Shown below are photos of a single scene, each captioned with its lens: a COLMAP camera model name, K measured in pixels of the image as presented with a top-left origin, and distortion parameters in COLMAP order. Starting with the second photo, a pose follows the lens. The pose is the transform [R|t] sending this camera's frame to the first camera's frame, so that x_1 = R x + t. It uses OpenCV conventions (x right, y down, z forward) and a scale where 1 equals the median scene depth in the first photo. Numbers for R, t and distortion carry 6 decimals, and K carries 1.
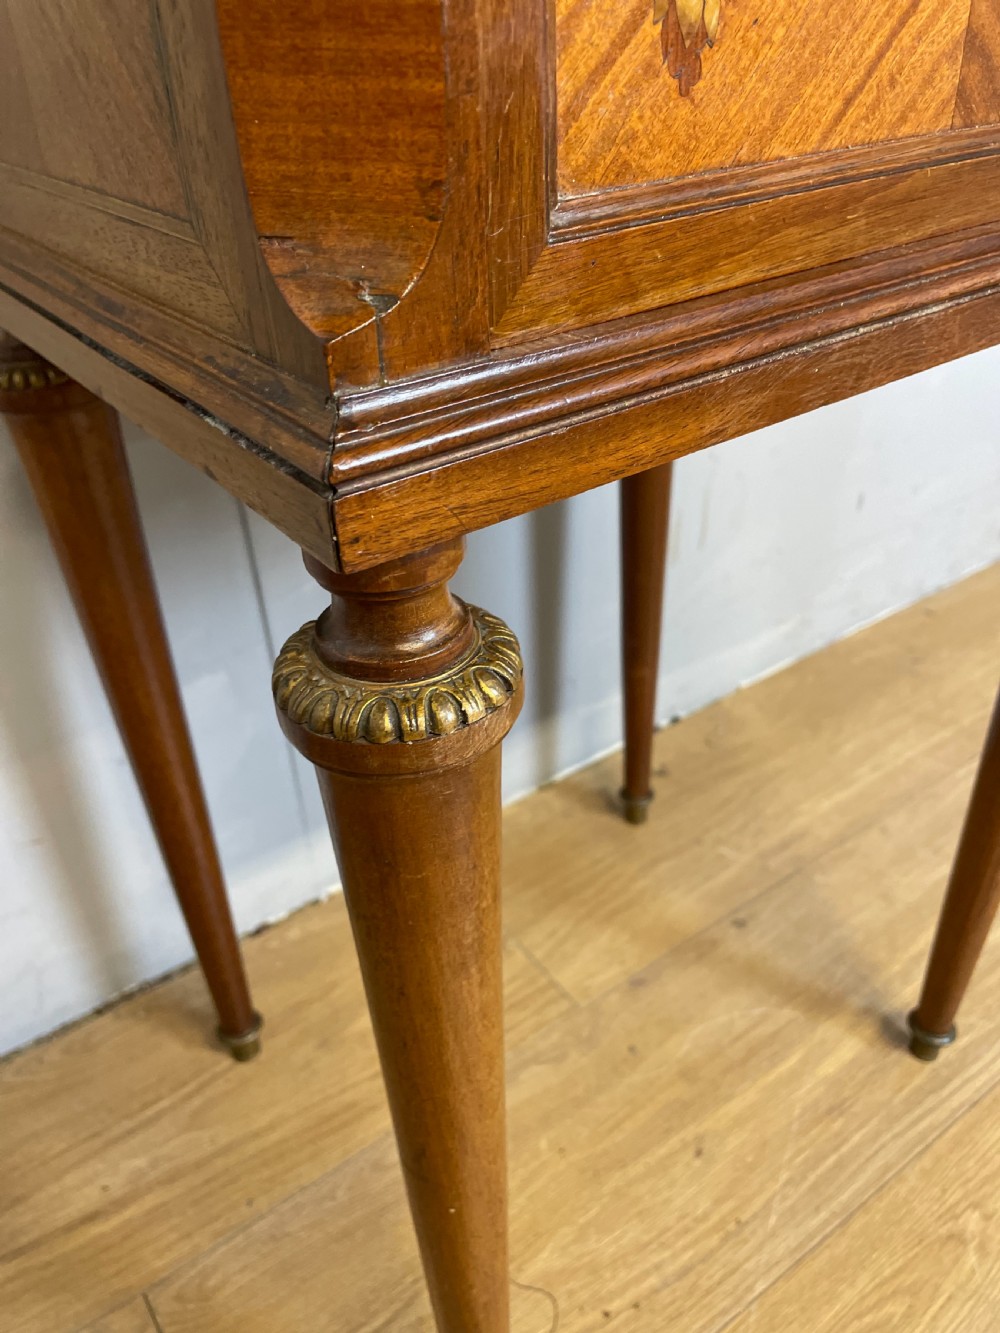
lens RADIAL K [[1025.9, 0, 486.6], [0, 1025.9, 659.9], [0, 0, 1]] dist [0.080537, -0.116758]
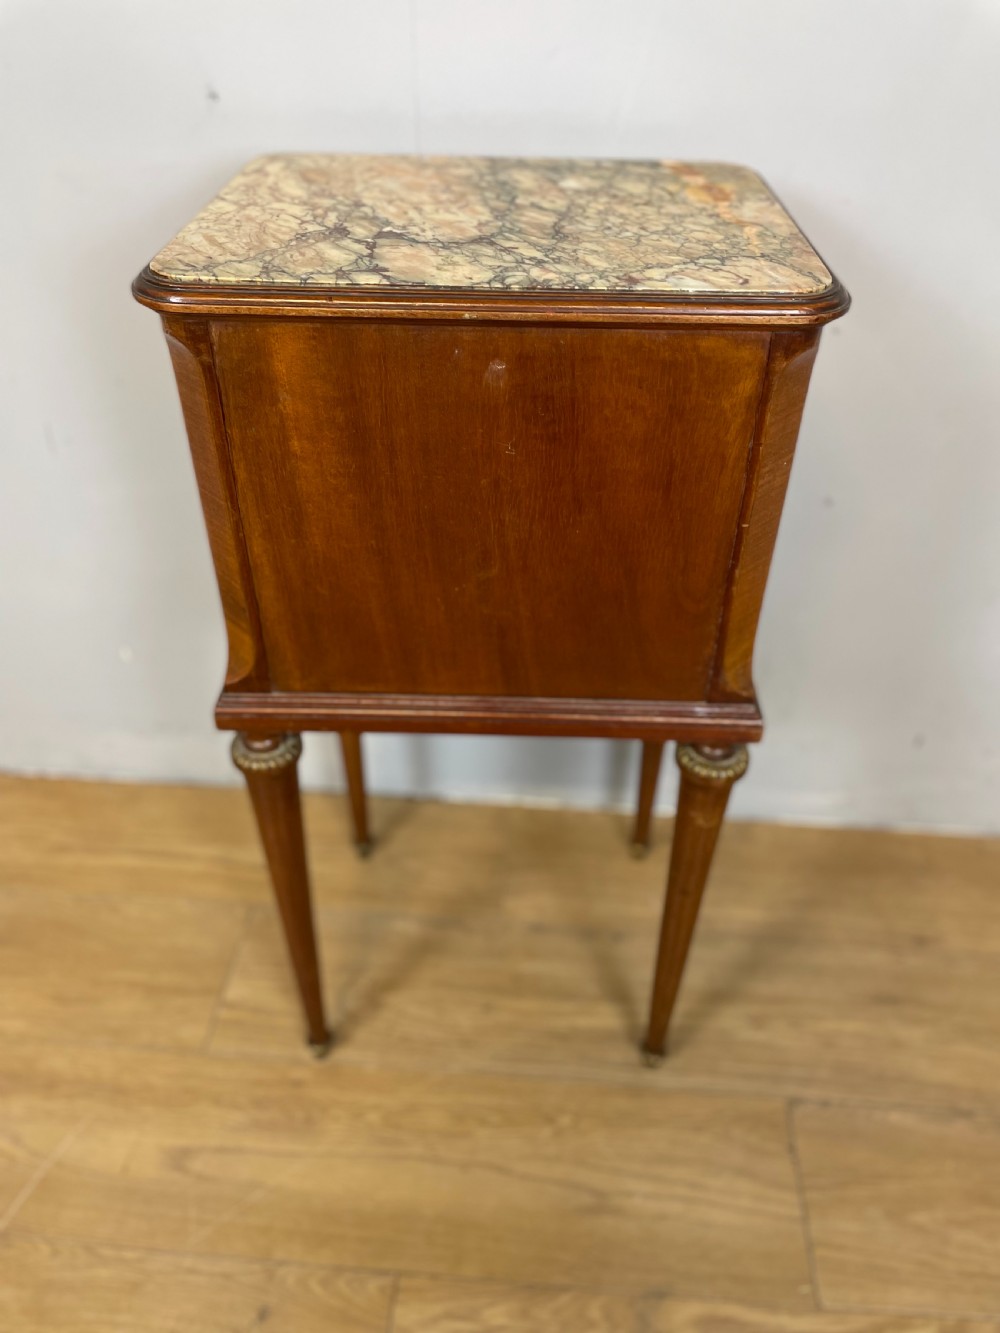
lens RADIAL K [[1025.9, 0, 506.3], [0, 1025.9, 649.3], [0, 0, 1]] dist [0.080537, -0.116758]
pose [[0.774568, 0.421938, -0.471183, 0.906814], [-0.383336, 0.905720, 0.180902, -0.508118], [0.503089, 0.040501, 0.863285, -0.680587]]
